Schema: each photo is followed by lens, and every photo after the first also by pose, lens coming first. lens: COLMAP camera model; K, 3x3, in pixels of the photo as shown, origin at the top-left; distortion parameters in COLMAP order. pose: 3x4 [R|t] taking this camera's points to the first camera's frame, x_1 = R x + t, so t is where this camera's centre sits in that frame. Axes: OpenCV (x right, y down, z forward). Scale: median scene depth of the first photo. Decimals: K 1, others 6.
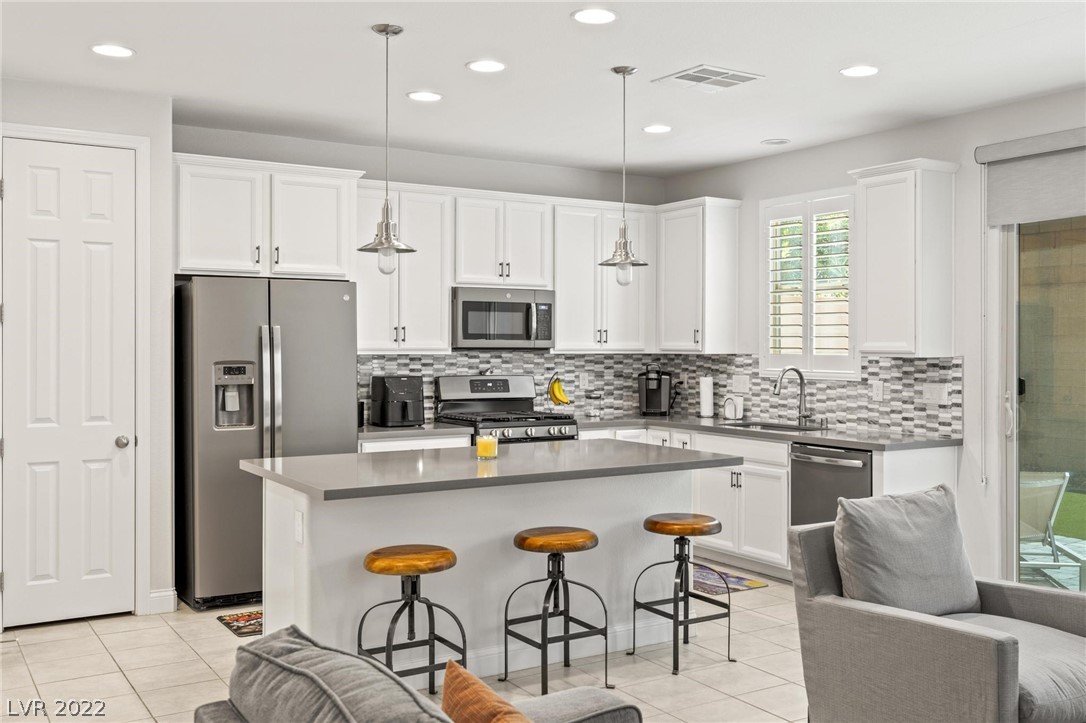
lens RADIAL K [[1044.3, 0, 583.5], [0, 1044.3, 350.6], [0, 0, 1]] dist [0.001180, 0.004976]
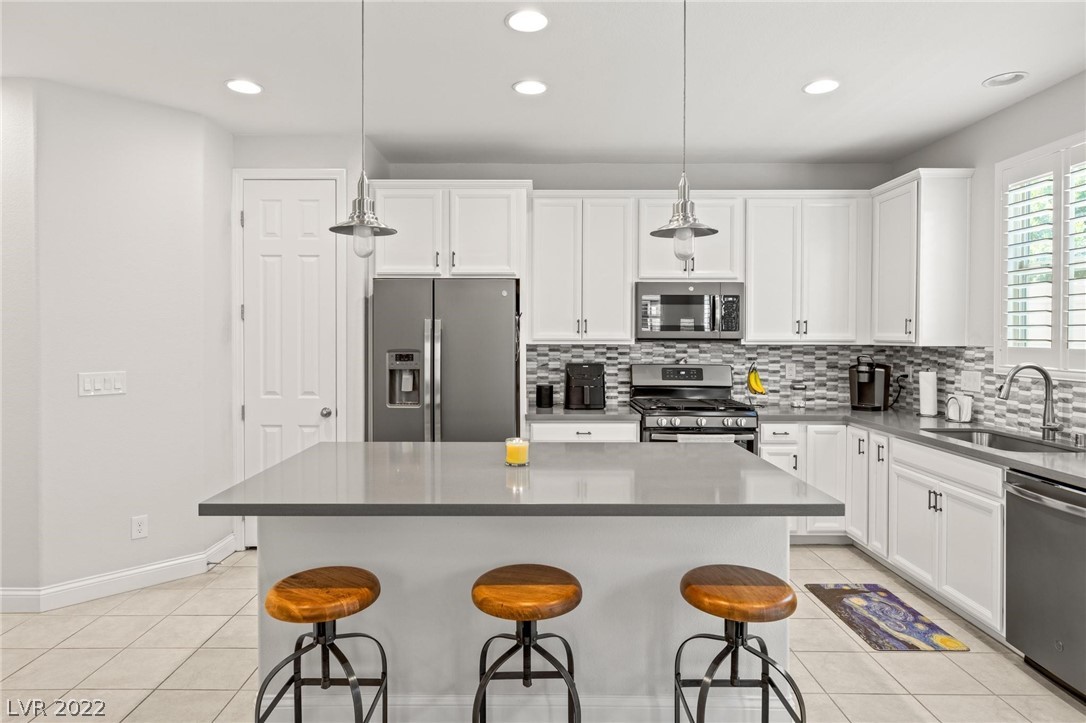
lens RADIAL K [[633.4, 0, 530.6], [0, 633.4, 342.3], [0, 0, 1]] dist [-0.000432, 0.001436]
pose [[0.833880, 0.005940, -0.551913, 0.158123], [-0.003517, 0.999979, 0.005449, -0.002082], [0.551934, -0.002603, 0.833884, 0.421284]]
